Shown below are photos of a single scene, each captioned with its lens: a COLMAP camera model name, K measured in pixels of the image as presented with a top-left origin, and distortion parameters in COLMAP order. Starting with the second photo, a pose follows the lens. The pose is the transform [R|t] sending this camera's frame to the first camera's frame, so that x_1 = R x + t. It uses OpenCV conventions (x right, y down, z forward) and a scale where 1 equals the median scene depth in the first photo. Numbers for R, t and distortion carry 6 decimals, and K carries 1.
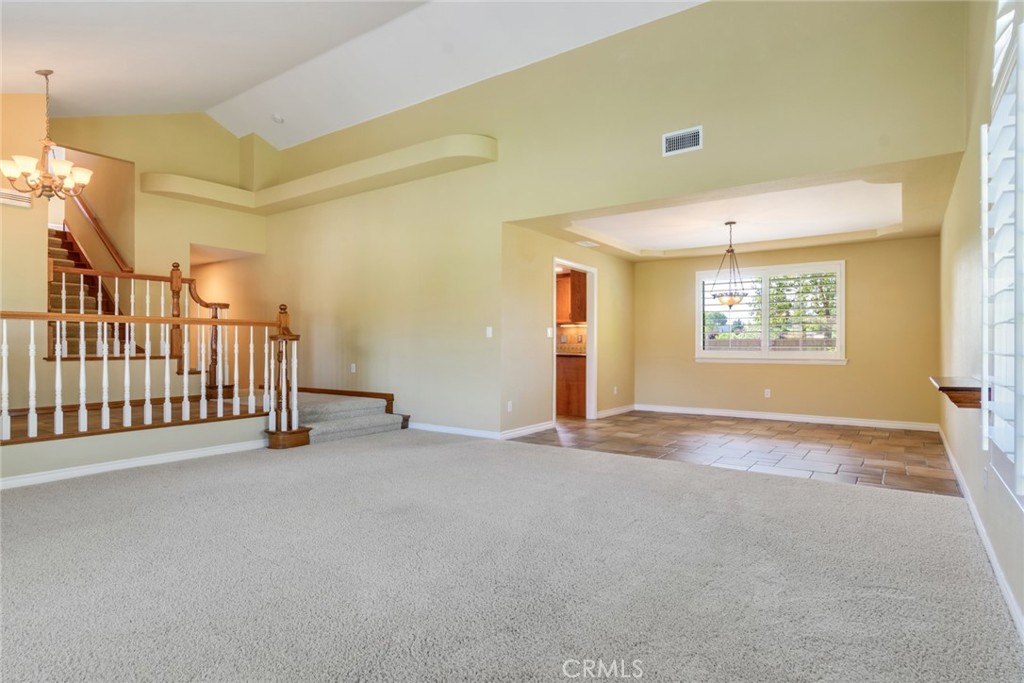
lens RADIAL K [[544.3, 0, 514.1], [0, 544.3, 344.1], [0, 0, 1]] dist [-0.000241, -0.000255]
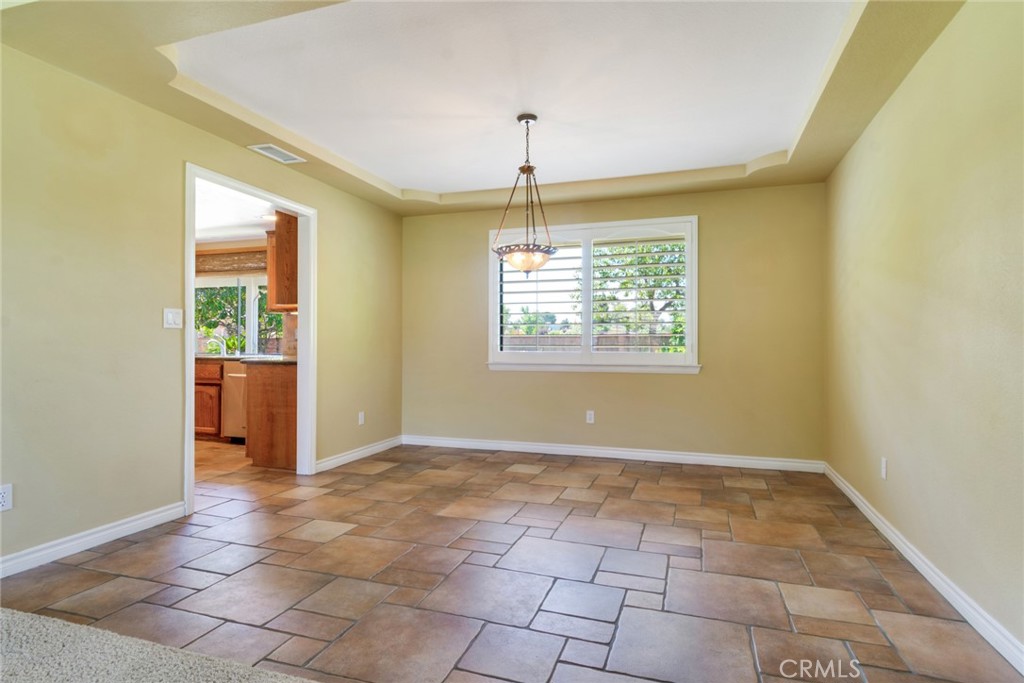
lens RADIAL K [[544.3, 0, 511.0], [0, 544.3, 341.8], [0, 0, 1]] dist [-0.000241, -0.000255]
pose [[0.958403, 0.000315, 0.285418, 0.184526], [-0.000446, 1.000000, 0.000393, -0.000477], [-0.285418, -0.000504, 0.958403, 0.394402]]
